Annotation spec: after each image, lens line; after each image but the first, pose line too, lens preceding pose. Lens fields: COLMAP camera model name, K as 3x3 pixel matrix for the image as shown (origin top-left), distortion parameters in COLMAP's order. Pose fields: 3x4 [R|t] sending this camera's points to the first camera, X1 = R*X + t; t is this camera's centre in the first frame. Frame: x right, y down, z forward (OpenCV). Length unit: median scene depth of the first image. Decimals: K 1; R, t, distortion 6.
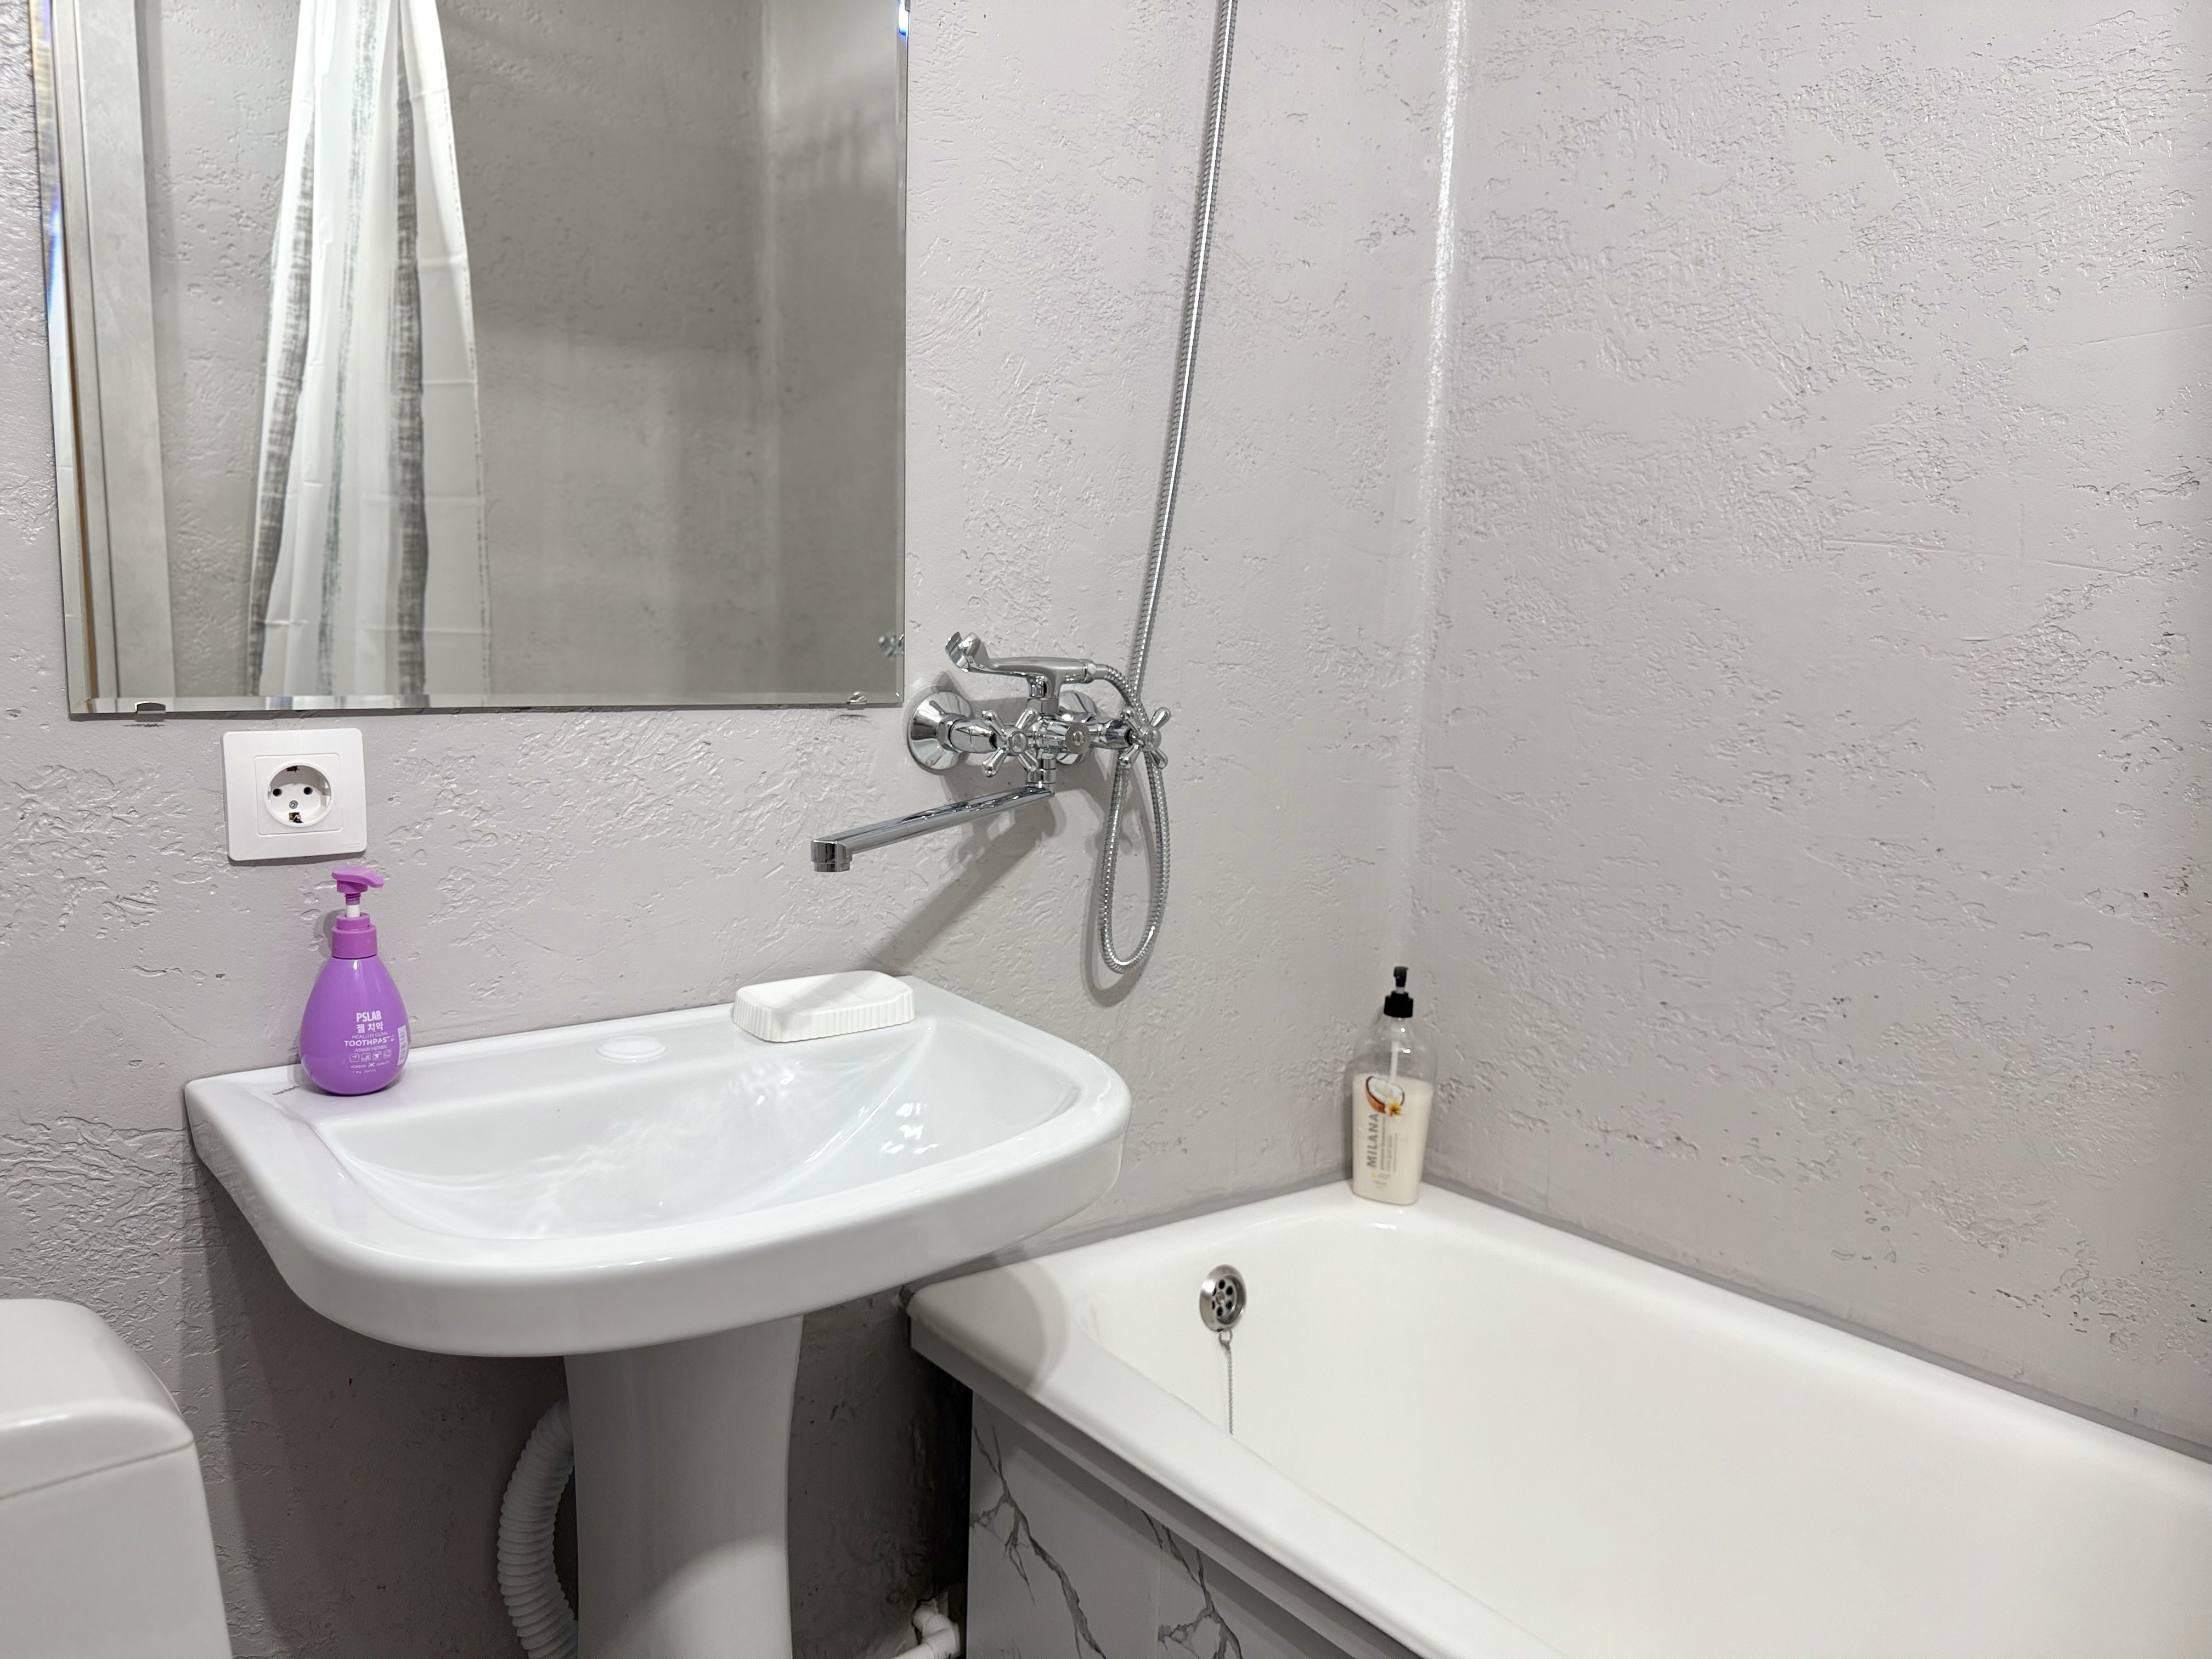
lens RADIAL K [[1569.7, 0, 1118.1], [0, 1569.7, 826.8], [0, 0, 1]] dist [0.053034, -0.071626]
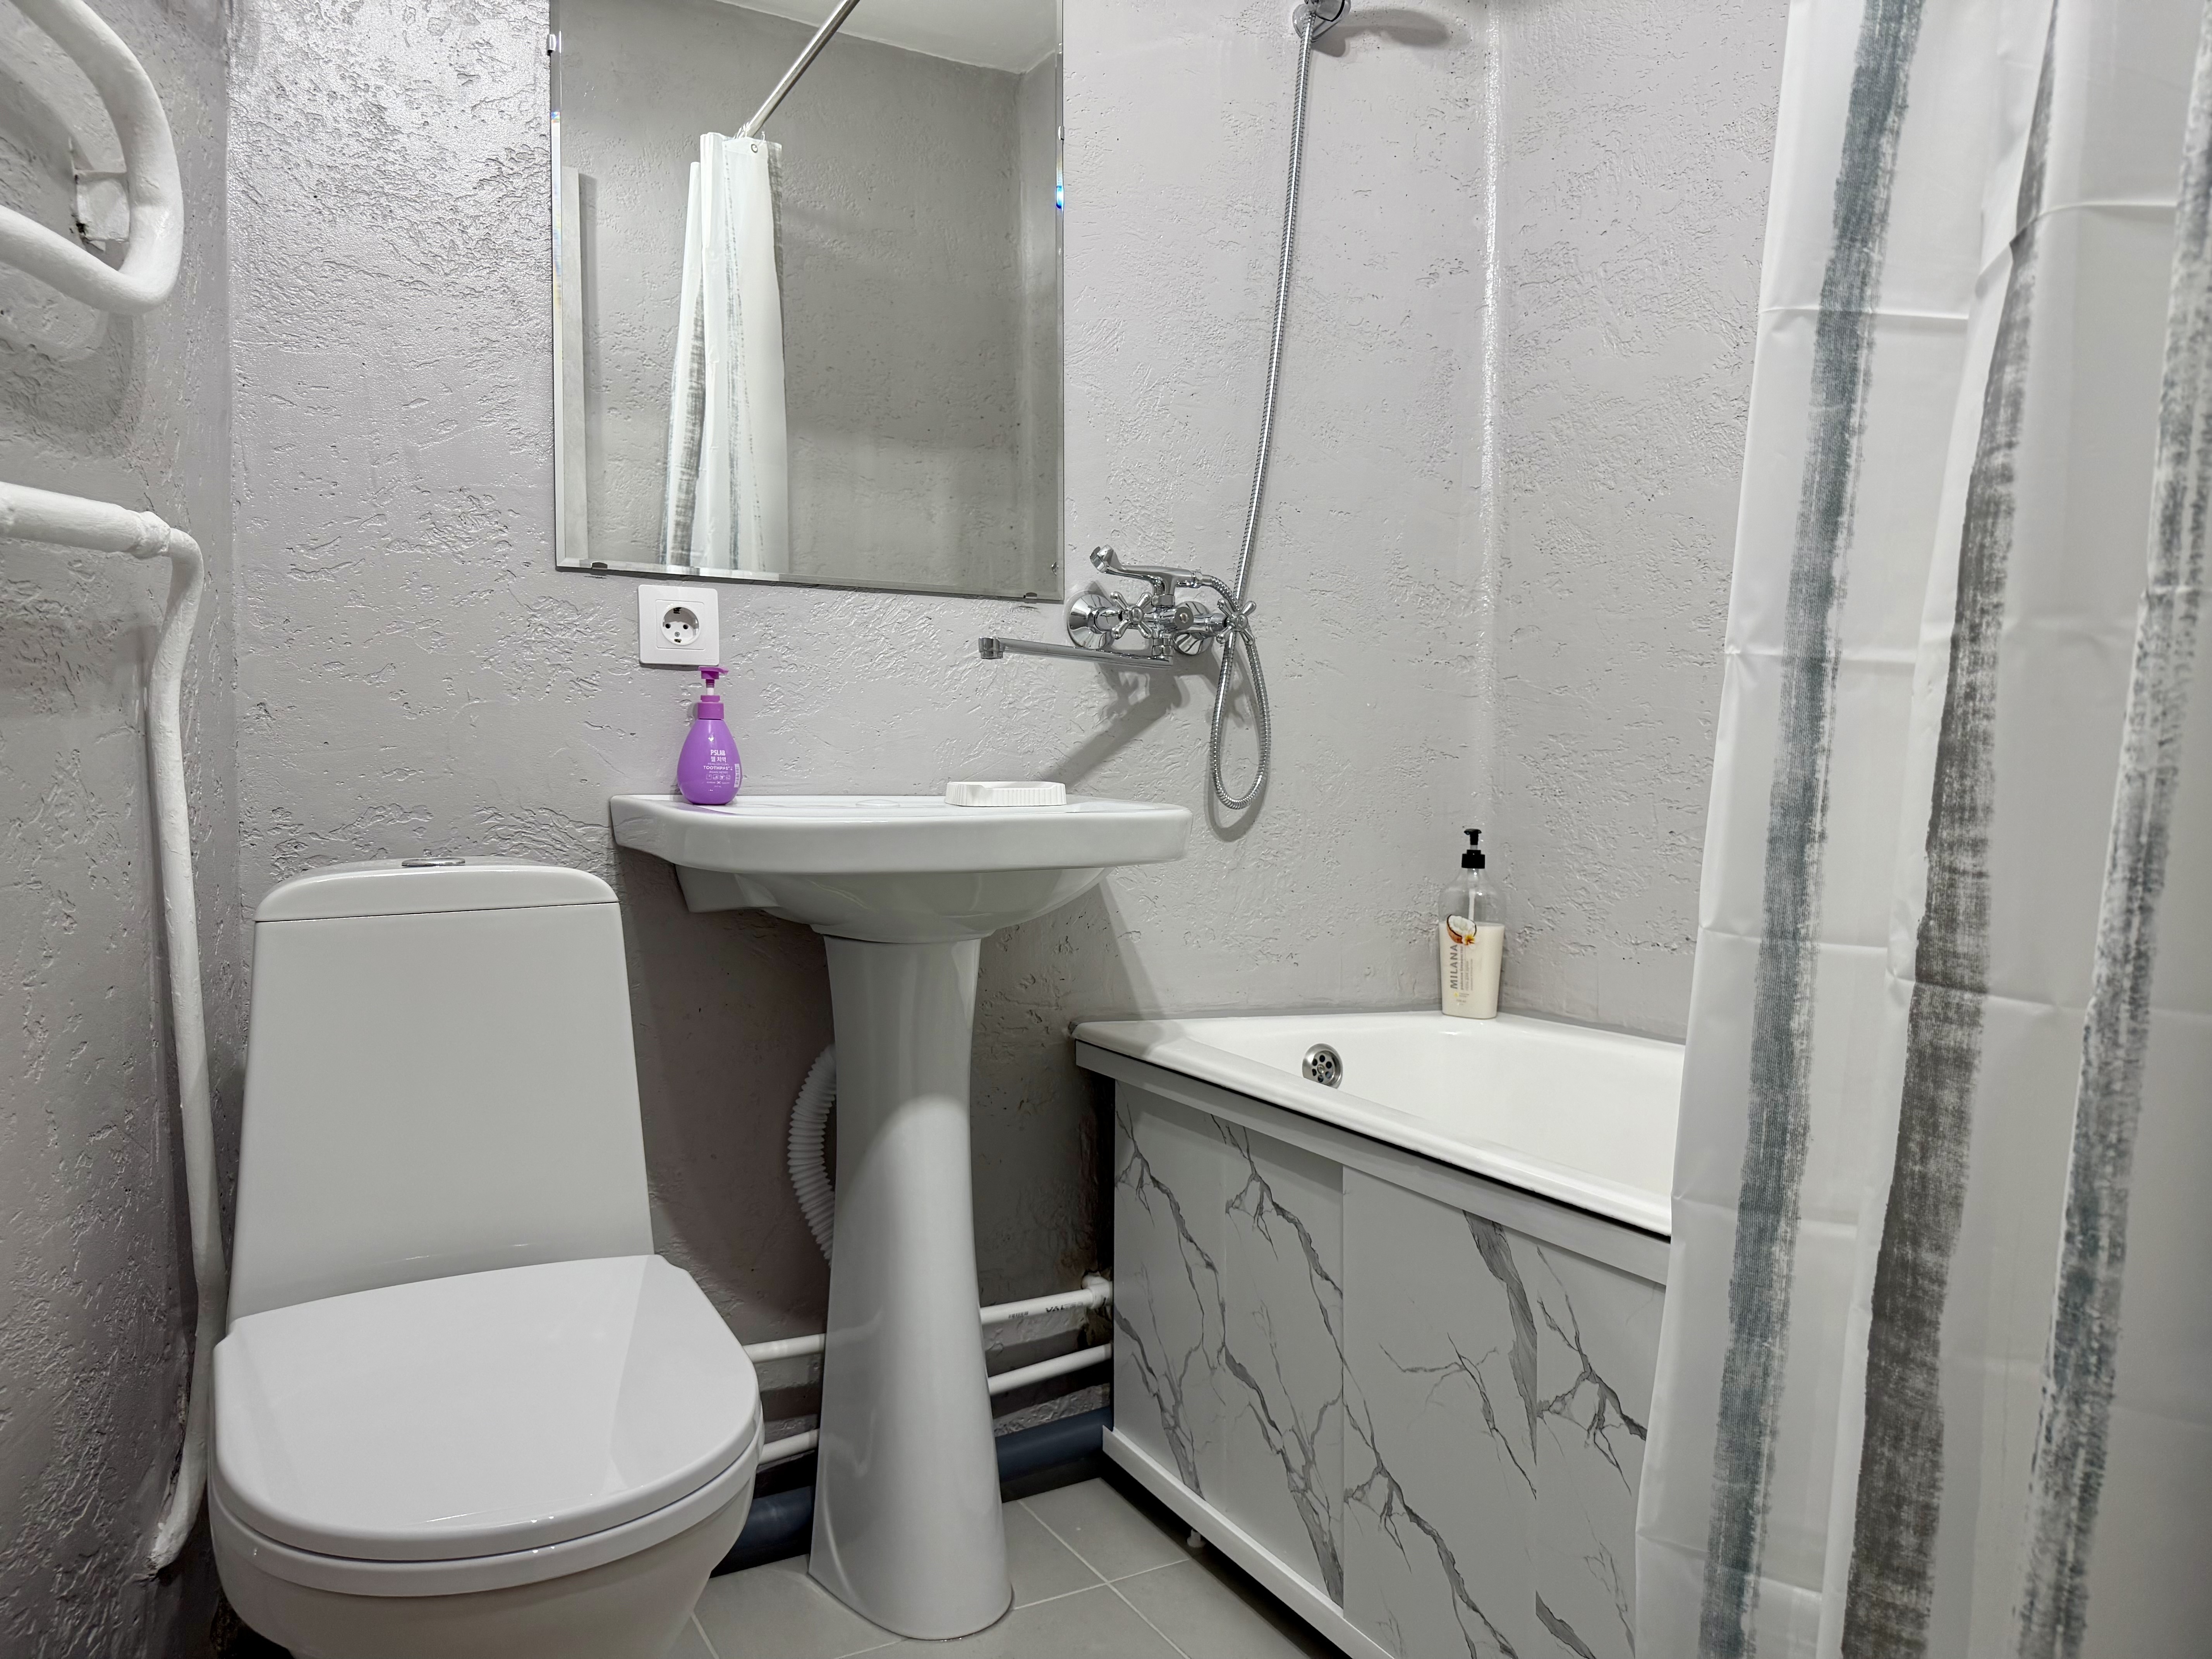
lens RADIAL K [[1569.7, 0, 1105.8], [0, 1569.7, 815.9], [0, 0, 1]] dist [0.053034, -0.071626]
pose [[0.978930, -0.025434, -0.202605, 0.169111], [0.003519, 0.994166, -0.107800, 0.246297], [0.204165, 0.104815, 0.973309, -0.336787]]
